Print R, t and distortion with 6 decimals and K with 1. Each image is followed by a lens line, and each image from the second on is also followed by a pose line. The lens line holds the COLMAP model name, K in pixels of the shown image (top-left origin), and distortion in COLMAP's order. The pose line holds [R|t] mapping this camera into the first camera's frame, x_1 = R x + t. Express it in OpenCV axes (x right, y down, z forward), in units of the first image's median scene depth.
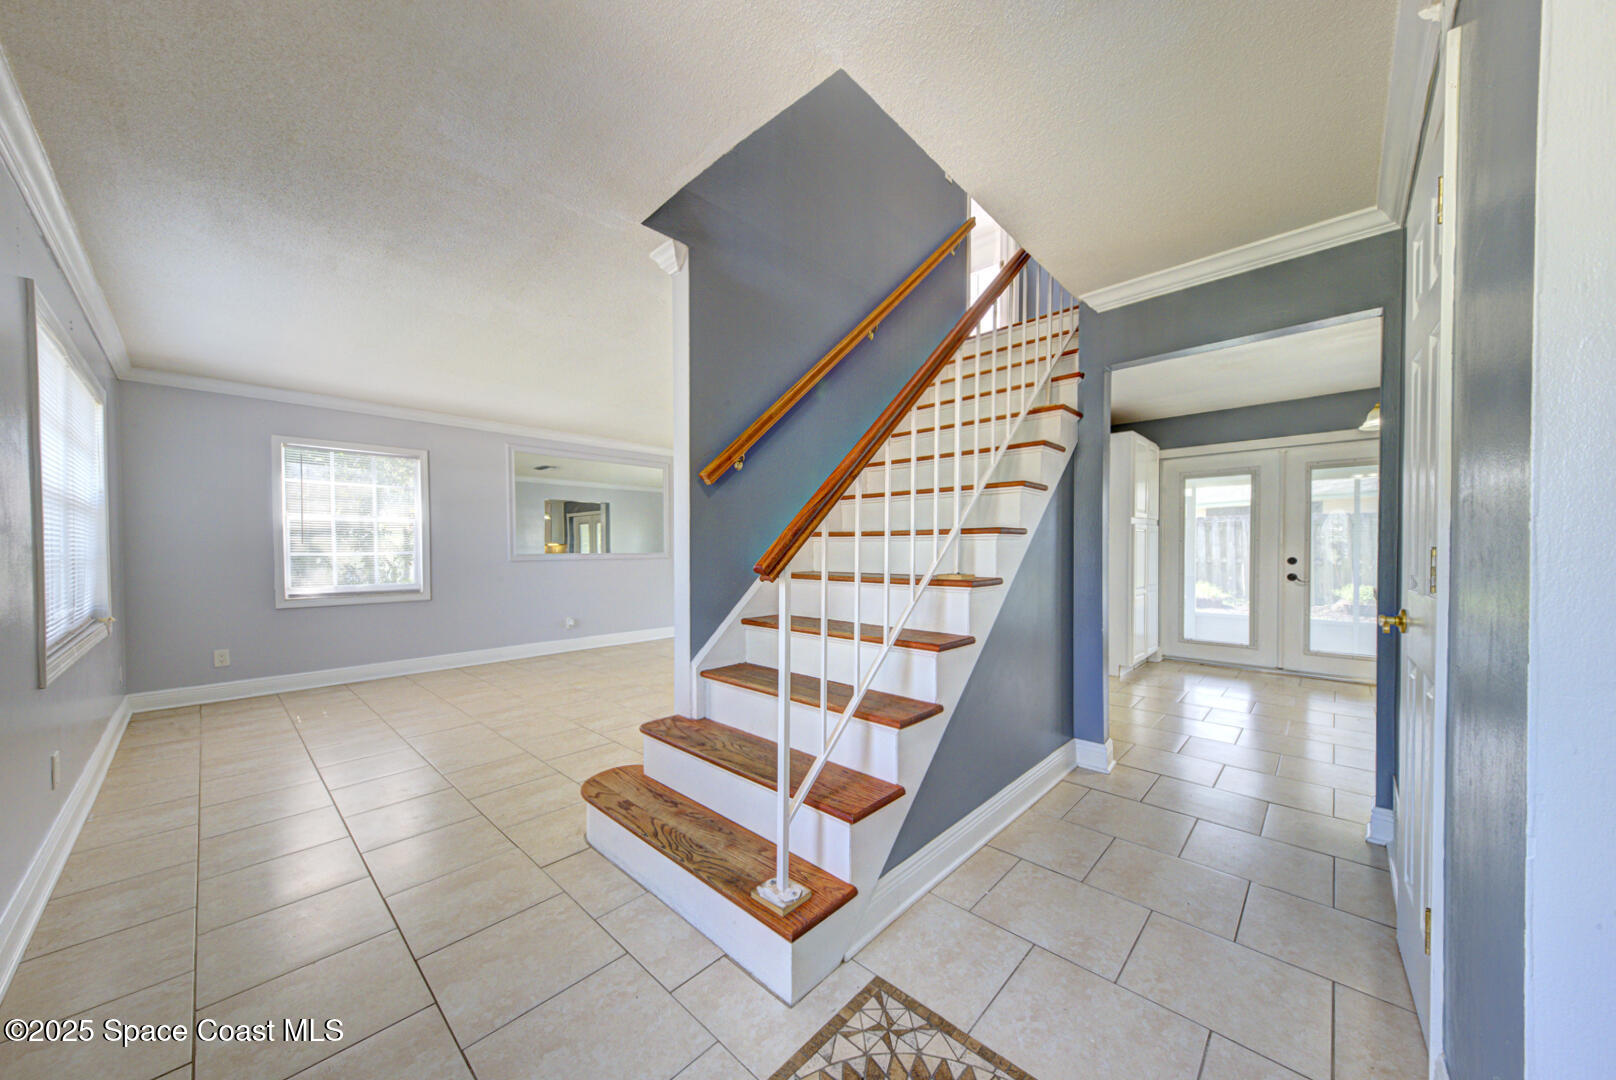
lens RADIAL K [[561.1, 0, 810.0], [0, 561.1, 549.5], [0, 0, 1]] dist [0.014590, -0.000376]
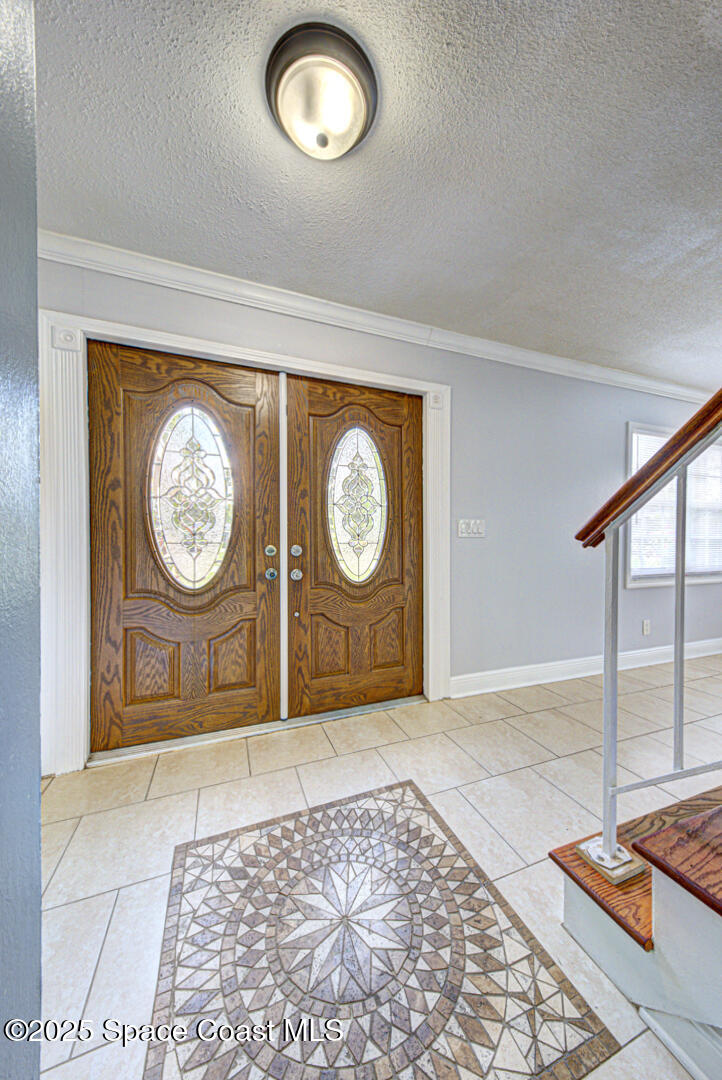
lens RADIAL K [[375.0, 0, 362.2], [0, 375.0, 544.0], [0, 0, 1]] dist [0.014590, -0.000376]
pose [[-0.439883, 0.009467, -0.898005, 0.845980], [-0.006839, 0.999880, 0.013891, 0.047571], [0.898029, 0.012251, -0.439765, 1.007160]]
